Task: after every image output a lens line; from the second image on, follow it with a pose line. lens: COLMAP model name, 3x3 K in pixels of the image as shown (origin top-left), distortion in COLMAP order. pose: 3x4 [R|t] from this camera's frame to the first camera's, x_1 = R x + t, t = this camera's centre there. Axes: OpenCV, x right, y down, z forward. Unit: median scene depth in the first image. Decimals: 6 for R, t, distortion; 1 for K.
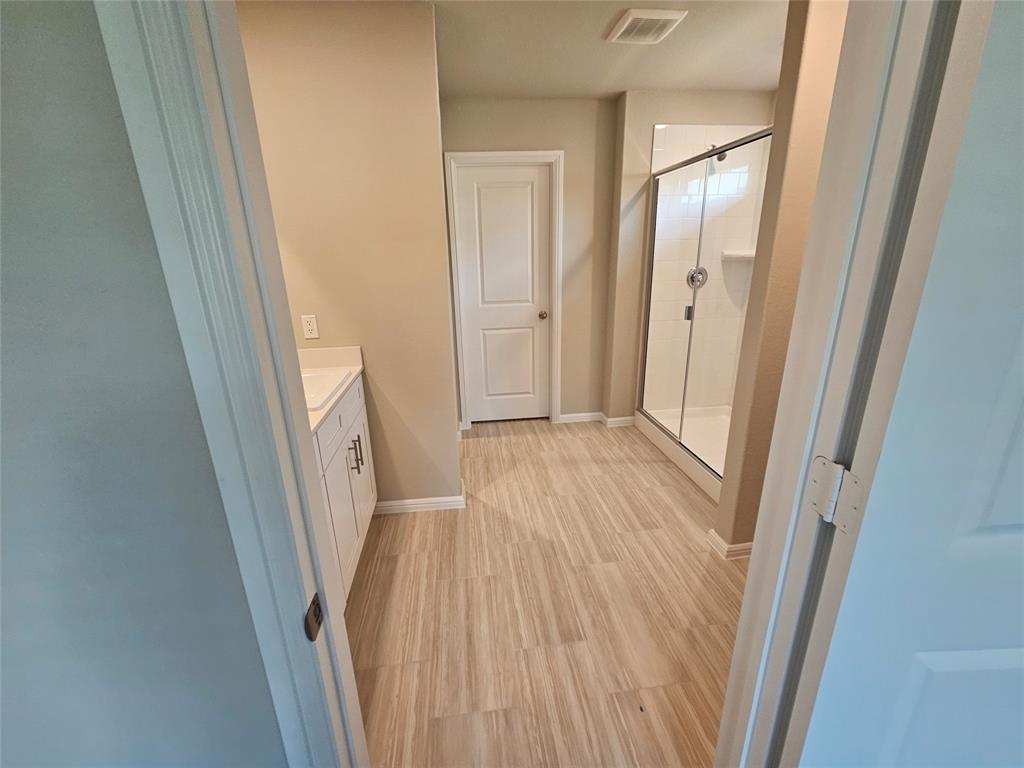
lens RADIAL K [[424.6, 0, 513.6], [0, 424.6, 390.6], [0, 0, 1]] dist [0.001017, -0.000443]
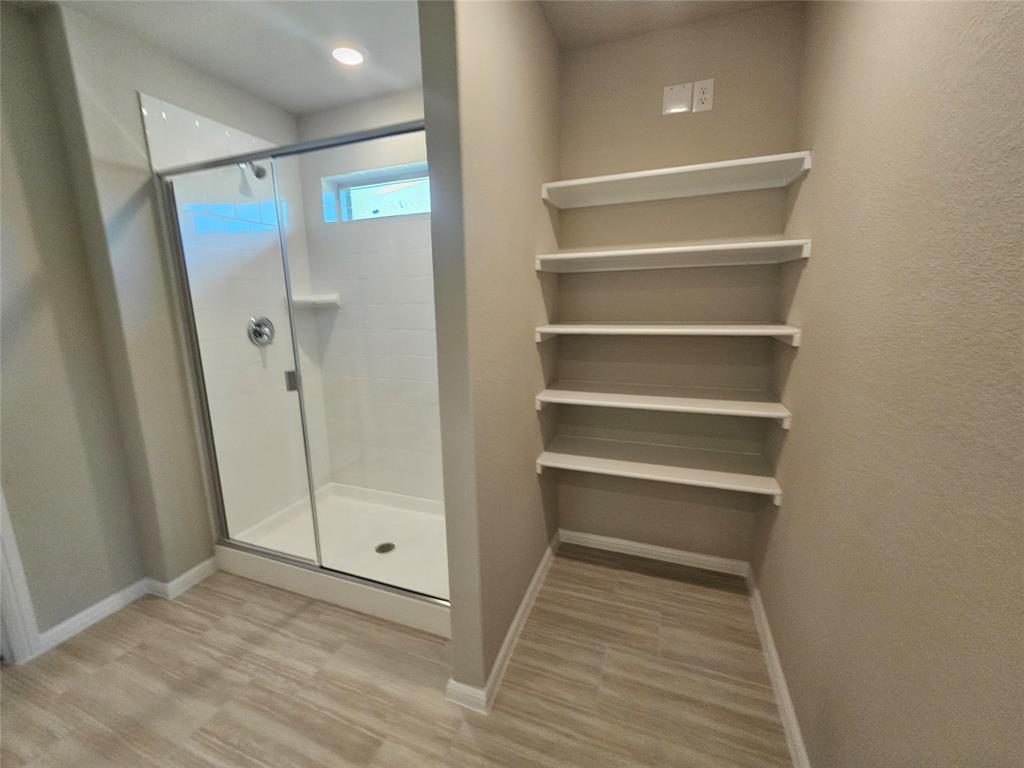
lens RADIAL K [[424.6, 0, 514.5], [0, 424.6, 381.7], [0, 0, 1]] dist [0.001017, -0.000443]
pose [[0.473900, -0.144136, 0.868702, -0.007033], [0.269184, 0.963002, 0.012935, -0.088497], [-0.838426, 0.227711, 0.495166, 0.346462]]
